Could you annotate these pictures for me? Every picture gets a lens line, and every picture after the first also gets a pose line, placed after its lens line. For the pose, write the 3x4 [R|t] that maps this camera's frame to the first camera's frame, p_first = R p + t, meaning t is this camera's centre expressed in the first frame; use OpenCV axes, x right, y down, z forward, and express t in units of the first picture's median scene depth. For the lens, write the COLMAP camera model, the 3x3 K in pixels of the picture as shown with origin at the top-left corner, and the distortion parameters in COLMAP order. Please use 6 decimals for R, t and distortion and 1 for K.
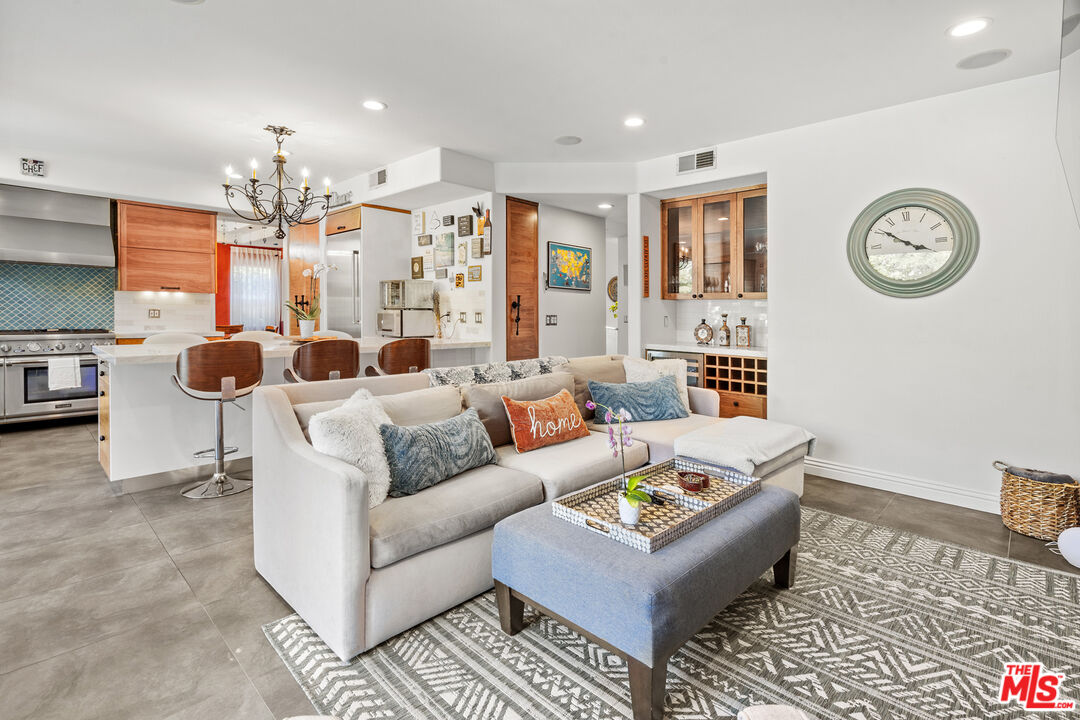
lens RADIAL K [[517.9, 0, 541.1], [0, 517.9, 321.4], [0, 0, 1]] dist [-0.001373, 0.000354]
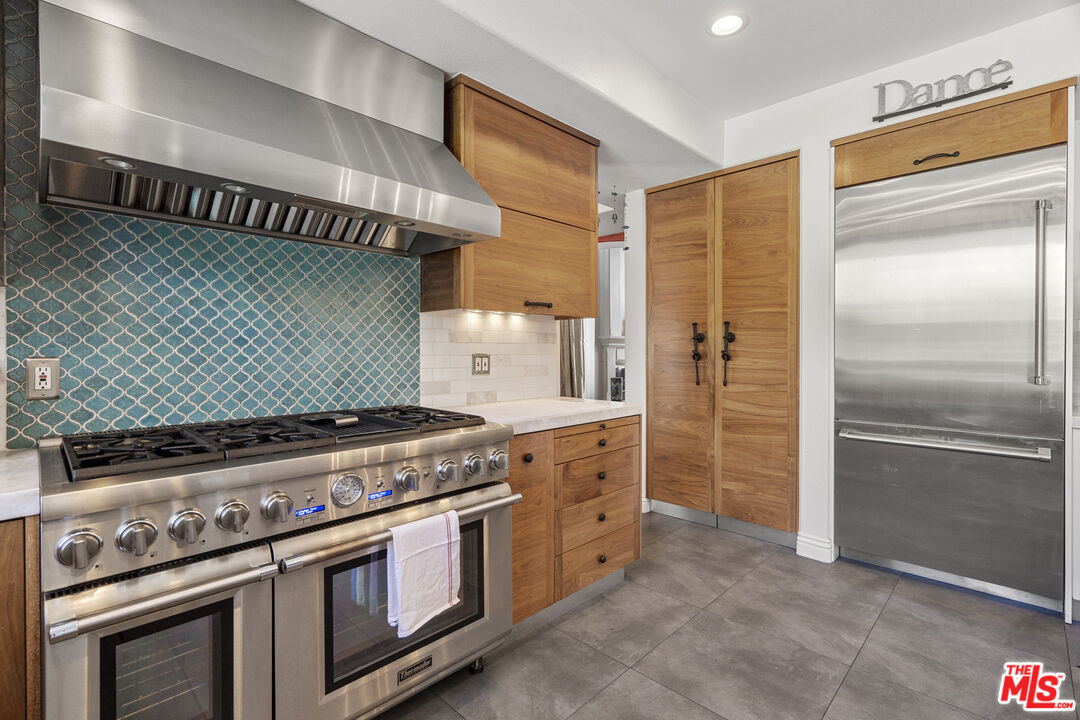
lens RADIAL K [[498.3, 0, 539.4], [0, 498.3, 351.8], [0, 0, 1]] dist [-0.001476, 0.000532]
pose [[0.999866, -0.016103, -0.002922, -0.869523], [0.016057, 0.999756, -0.015174, -0.023160], [0.003166, 0.015125, 0.999881, 0.716506]]
